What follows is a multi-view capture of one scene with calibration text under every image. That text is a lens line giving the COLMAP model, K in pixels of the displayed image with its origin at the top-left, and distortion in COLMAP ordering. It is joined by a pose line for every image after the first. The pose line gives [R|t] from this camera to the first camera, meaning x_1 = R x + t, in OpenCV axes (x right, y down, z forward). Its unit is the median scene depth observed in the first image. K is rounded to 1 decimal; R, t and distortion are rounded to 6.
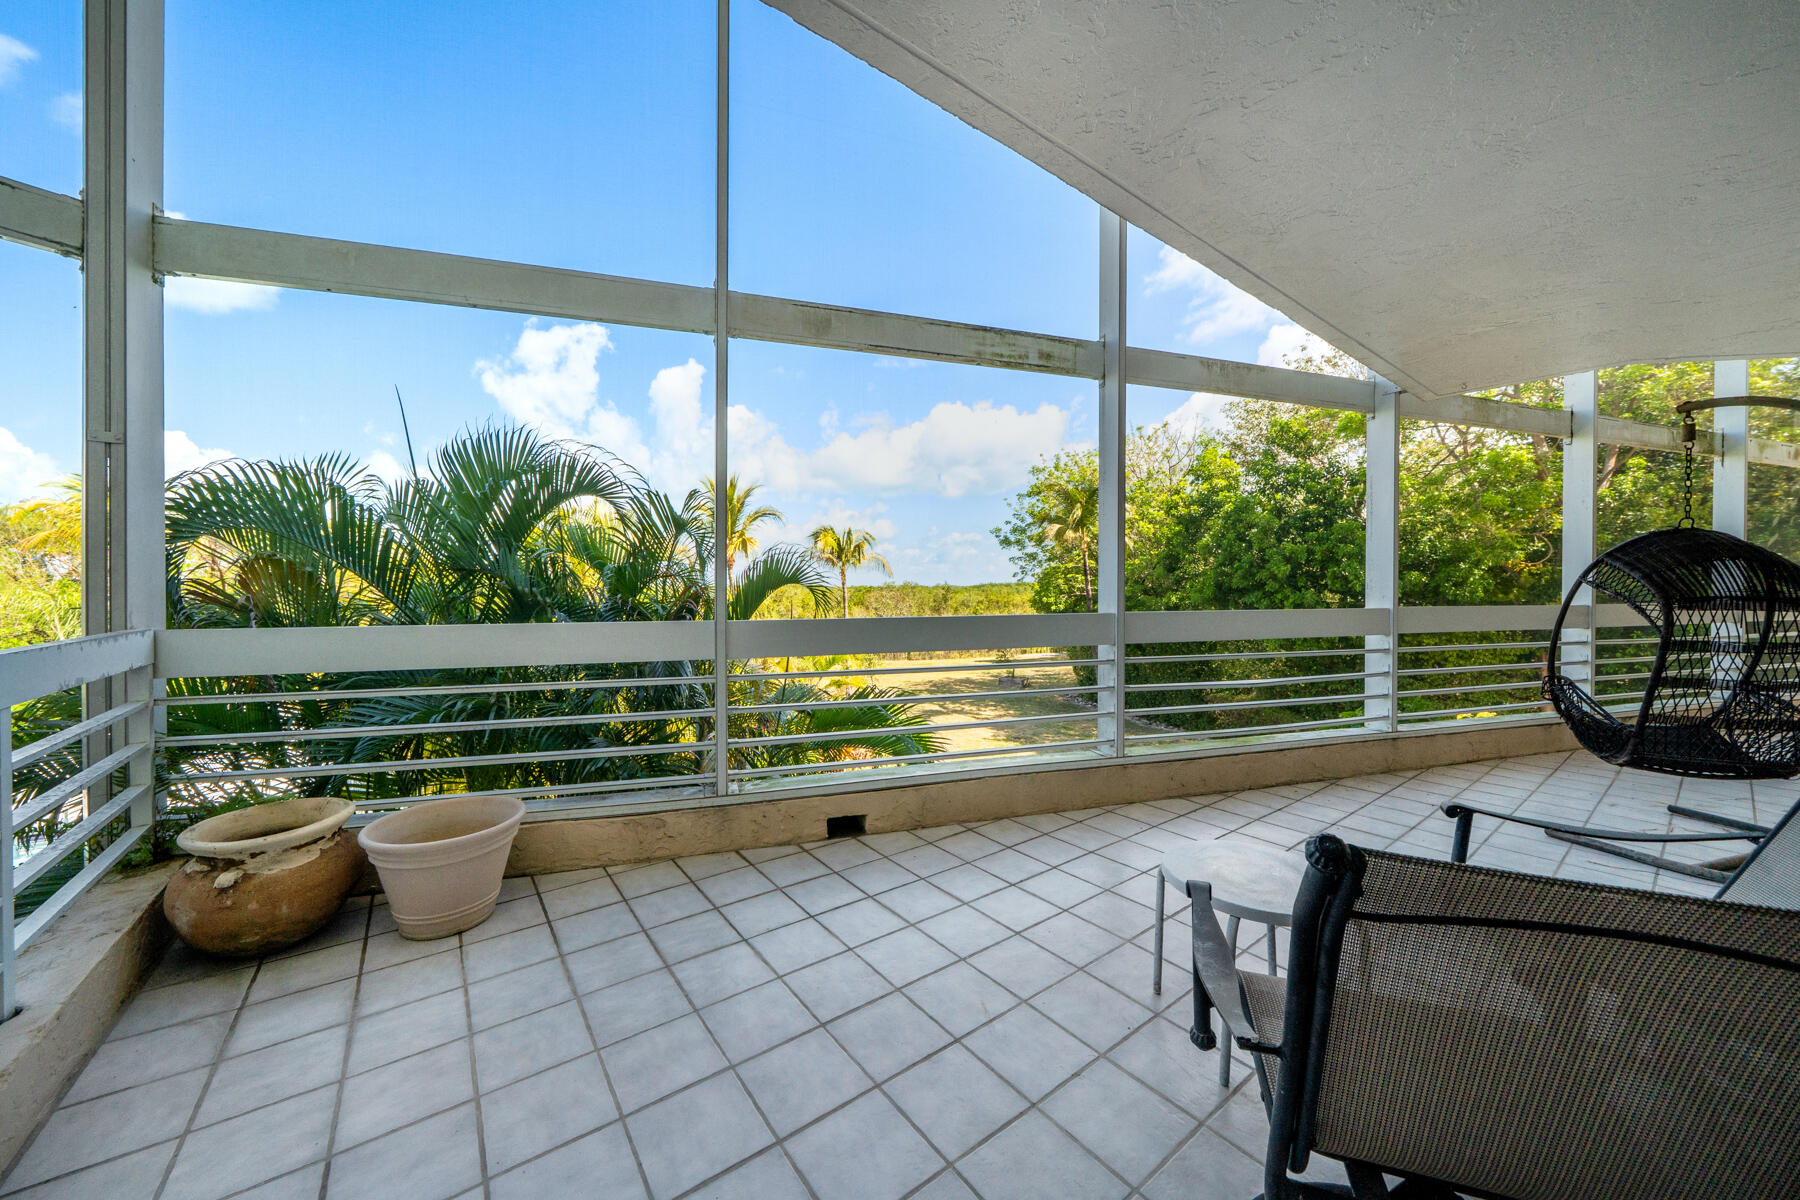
lens RADIAL K [[628.4, 0, 888.1], [0, 628.4, 577.9], [0, 0, 1]] dist [-0.000386, -0.000022]
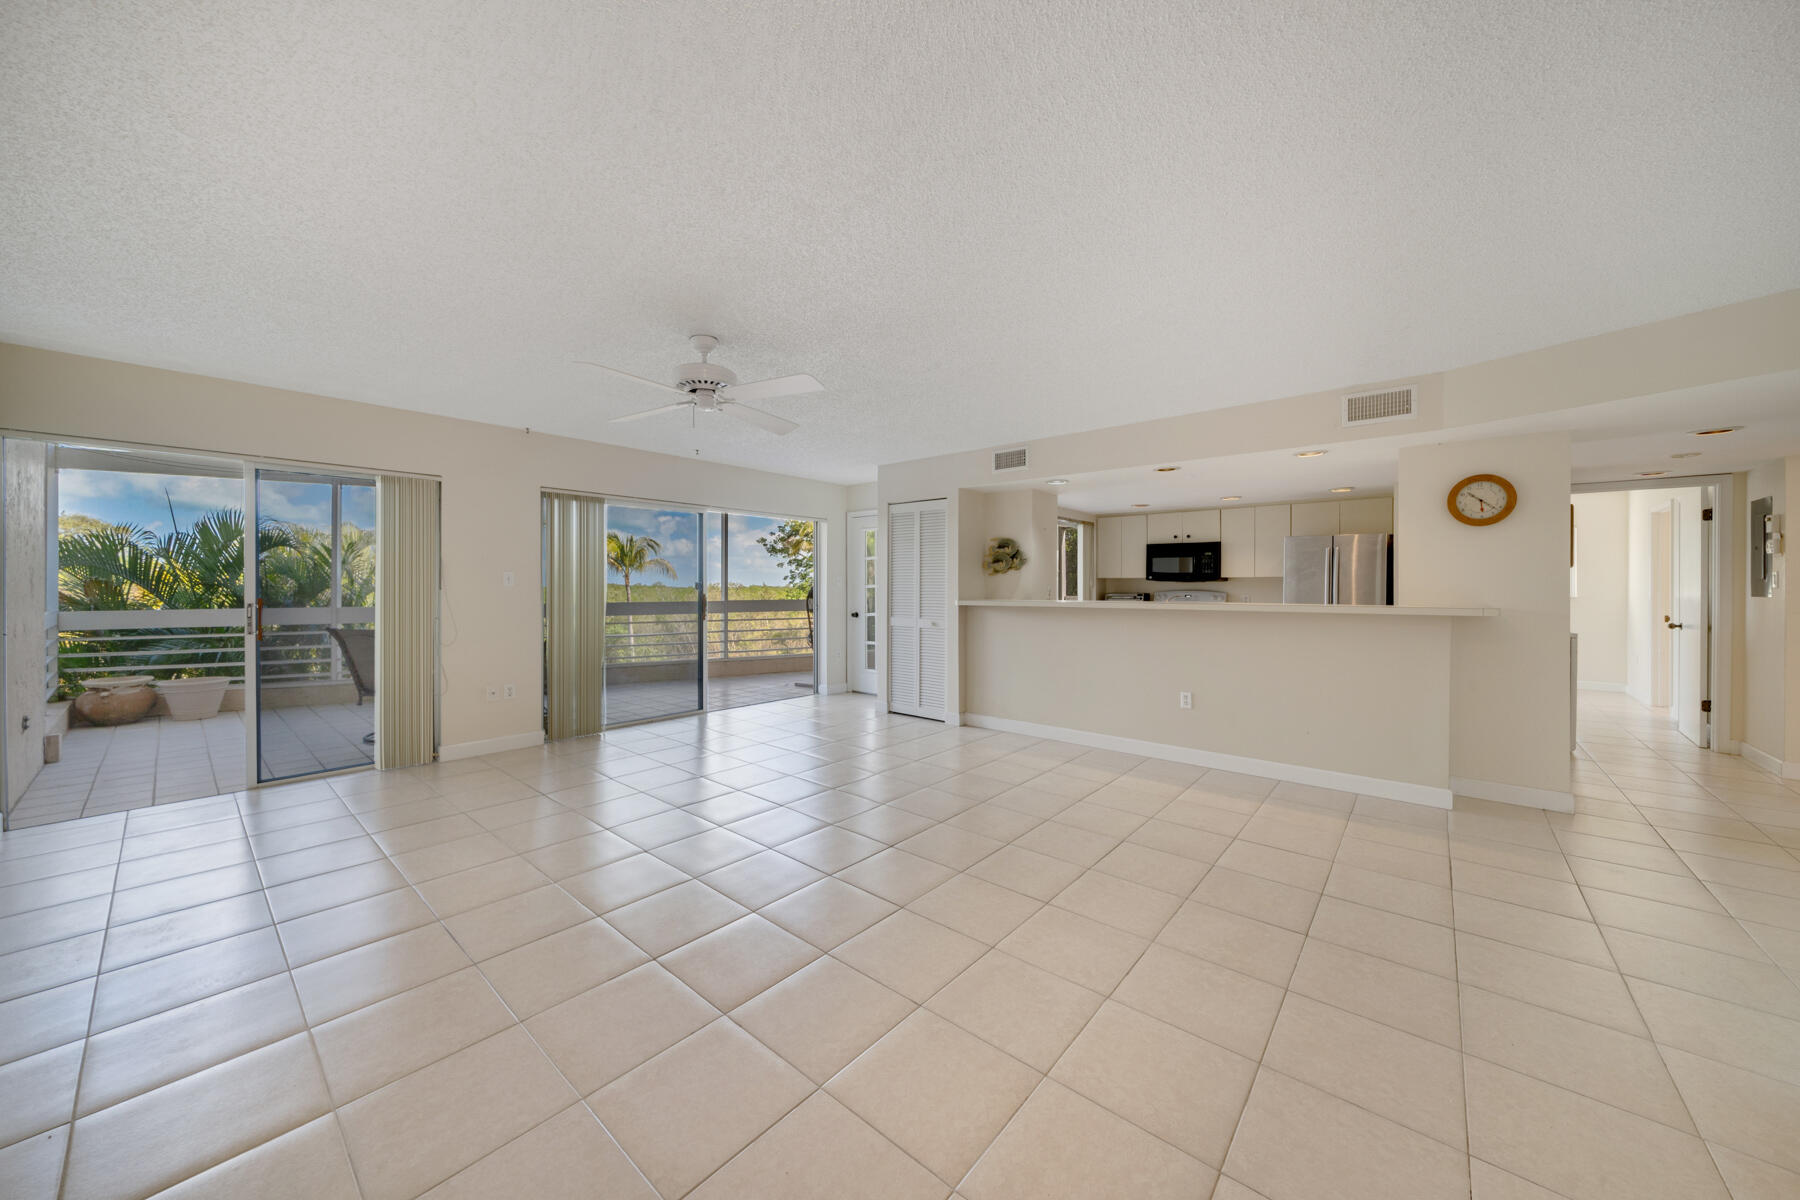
lens RADIAL K [[625.5, 0, 883.9], [0, 625.5, 588.8], [0, 0, 1]] dist [0.000649, 0.000039]
pose [[0.977211, 0.000113, 0.212269, 0.939630], [-0.004021, 0.999830, 0.017980, -0.041186], [-0.212231, -0.018424, 0.977046, -1.311202]]
